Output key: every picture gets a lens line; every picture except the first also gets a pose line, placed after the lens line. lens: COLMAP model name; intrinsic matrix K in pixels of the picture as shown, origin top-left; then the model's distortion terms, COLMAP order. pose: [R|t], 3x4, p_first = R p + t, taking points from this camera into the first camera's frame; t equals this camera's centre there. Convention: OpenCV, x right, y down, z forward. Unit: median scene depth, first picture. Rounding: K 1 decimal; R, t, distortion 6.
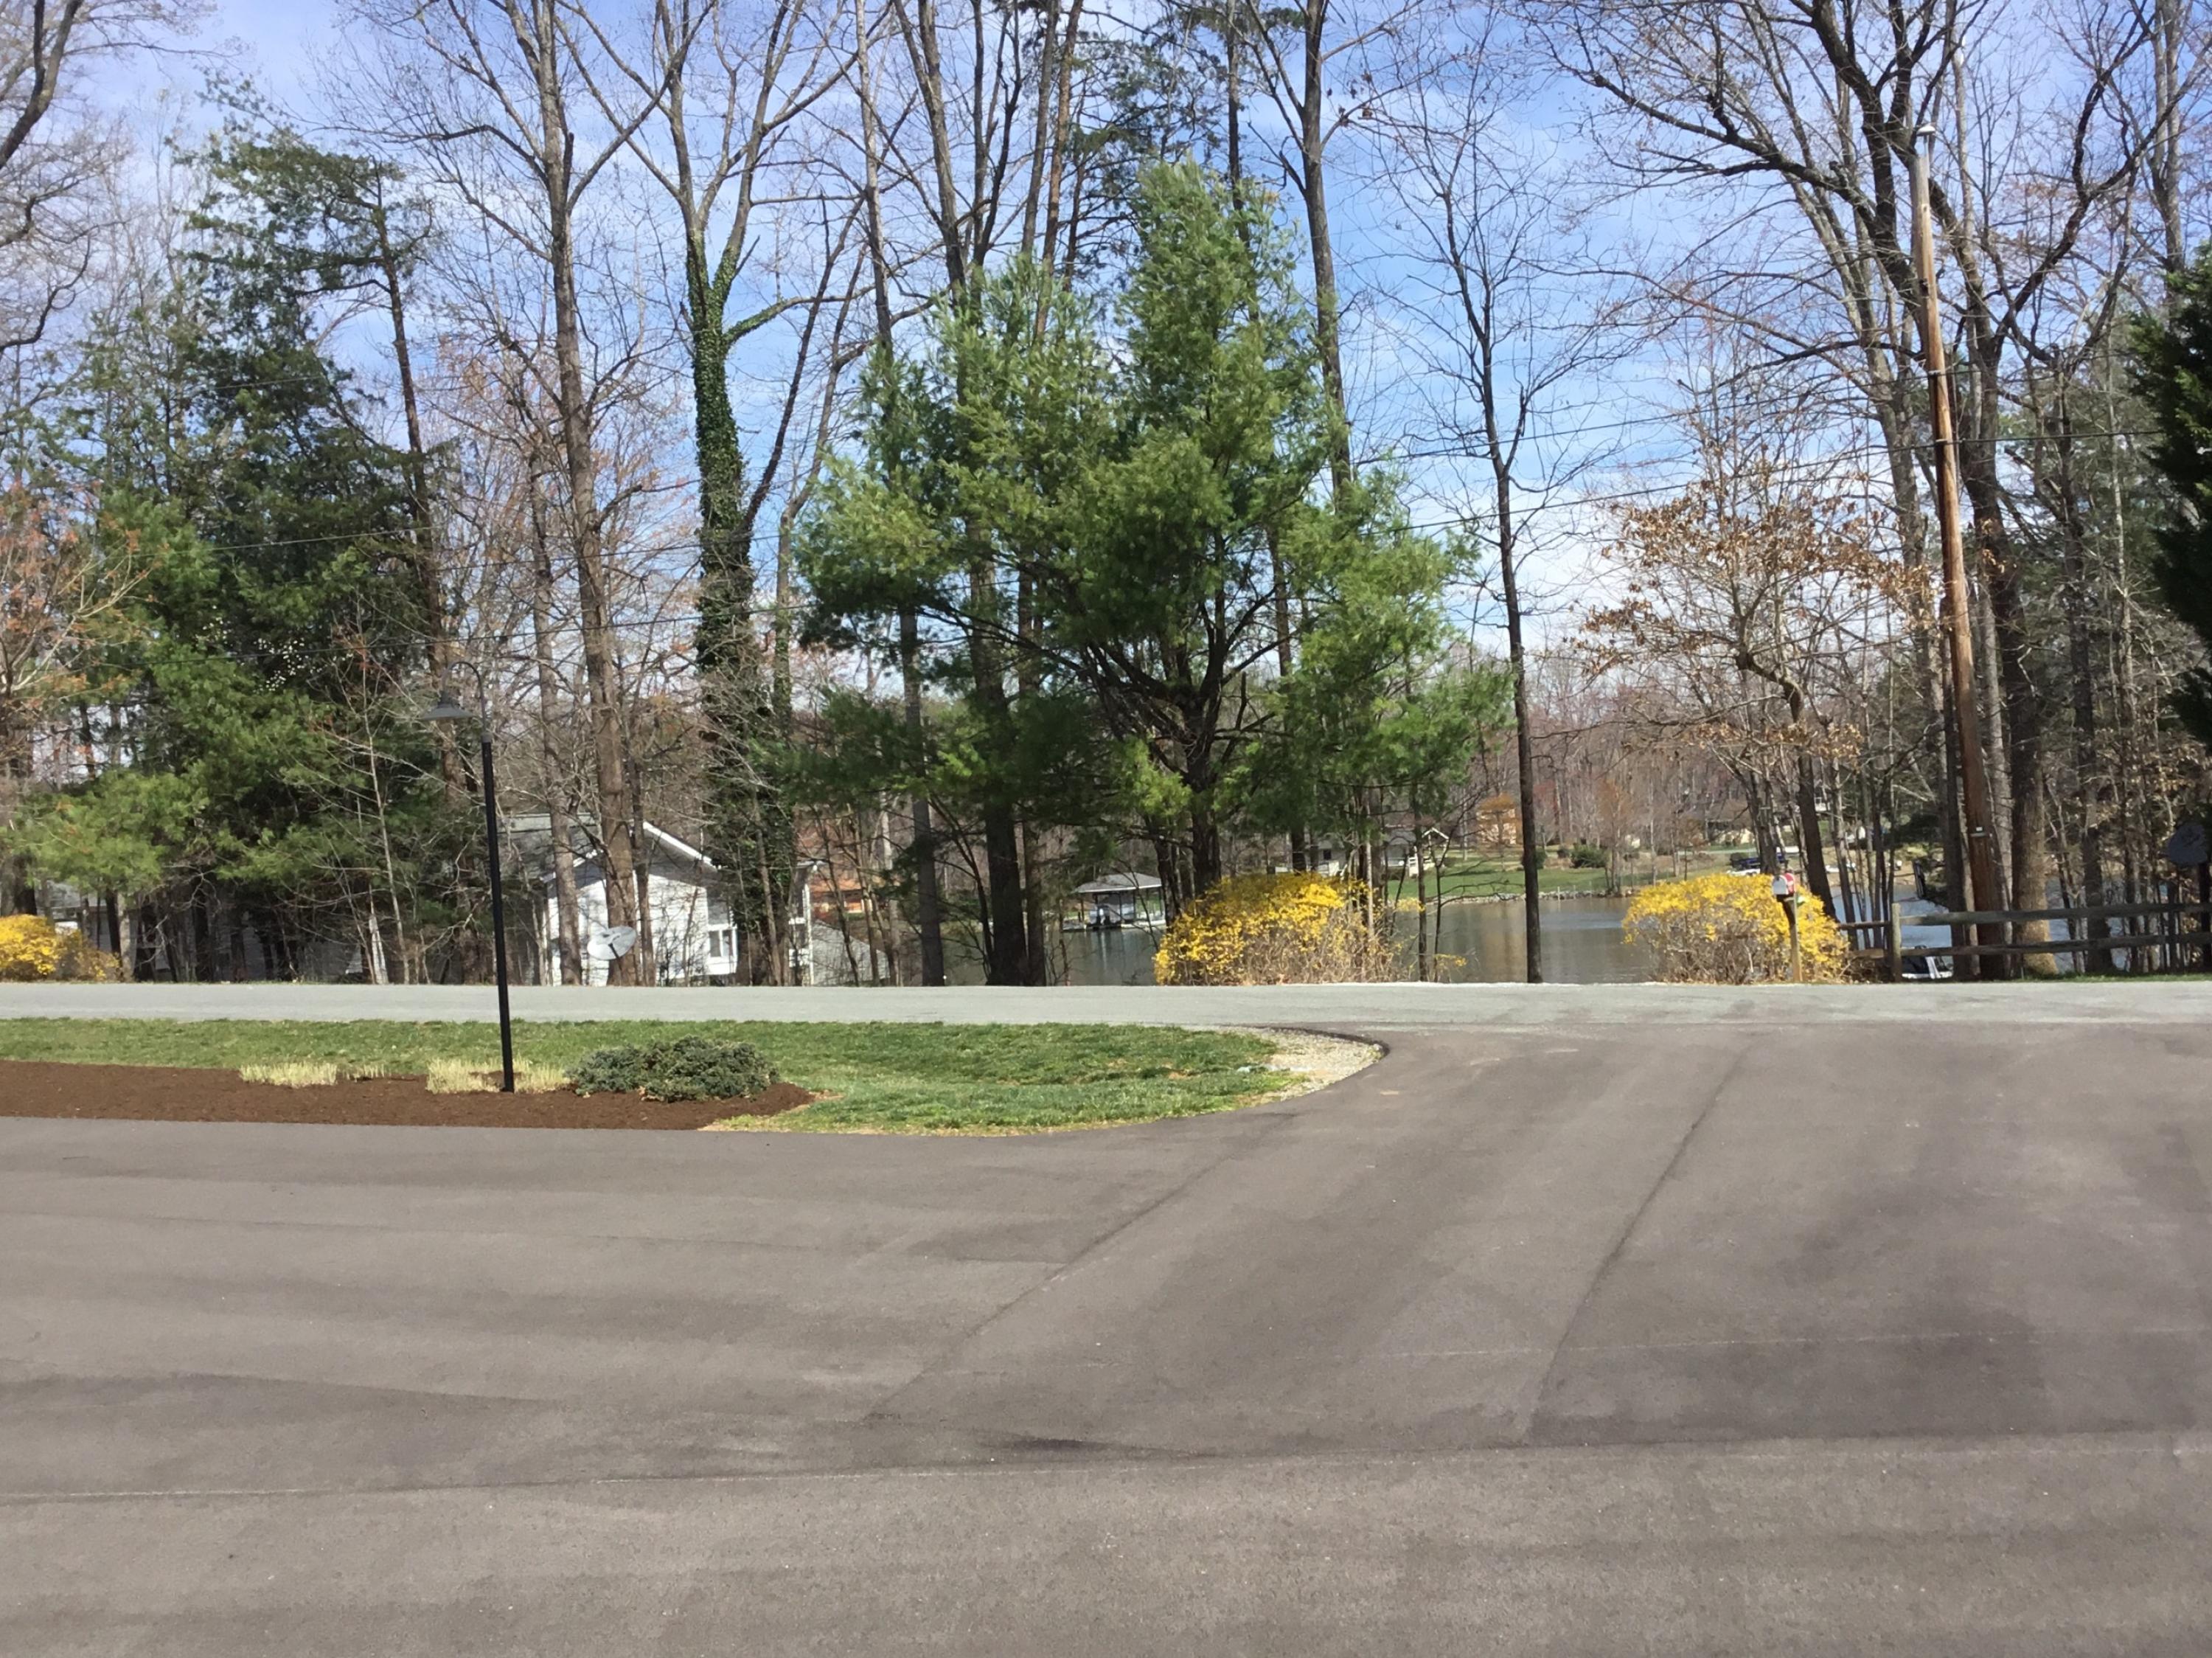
lens RADIAL K [[2180.8, 0, 1246.2], [0, 2180.8, 884.9], [0, 0, 1]] dist [0.145527, -0.364959]
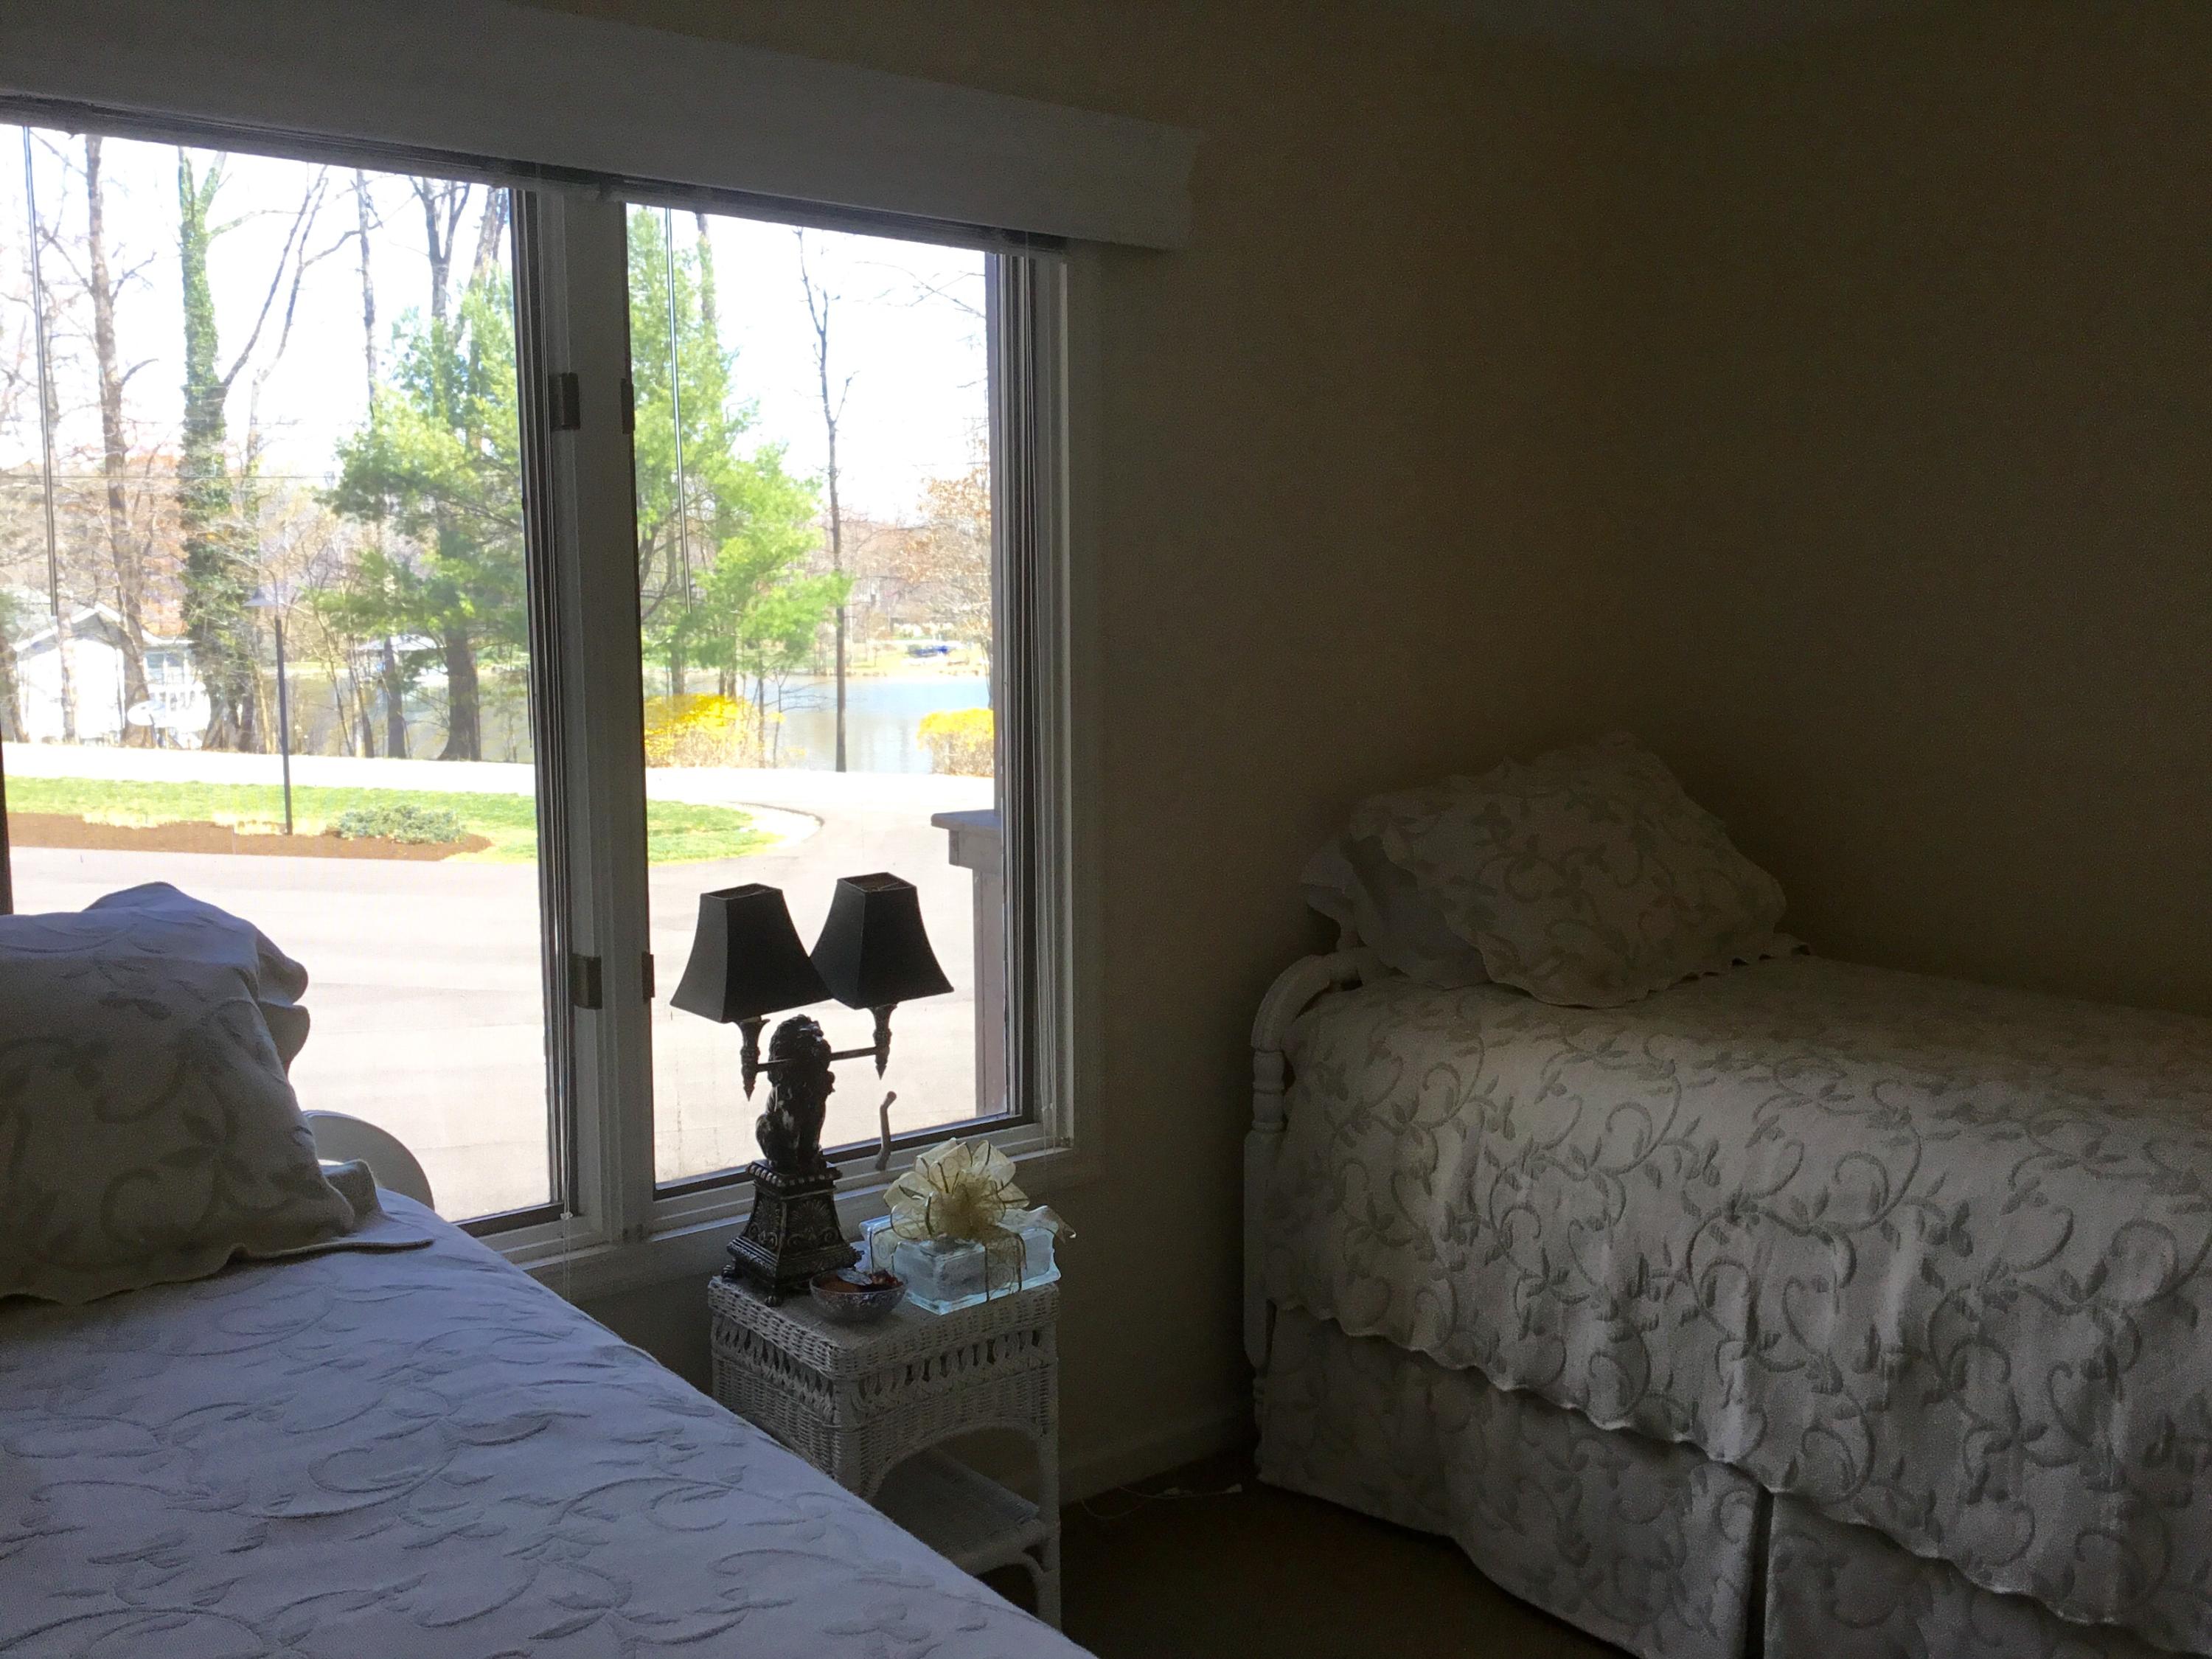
lens RADIAL K [[1978.7, 0, 1117.5], [0, 1978.7, 824.8], [0, 0, 1]] dist [0.143605, -0.276145]
pose [[0.938047, 0.018690, 0.346003, -0.255872], [-0.052852, 0.994578, 0.089565, -0.075114], [-0.342453, -0.102303, 0.933949, -0.569405]]
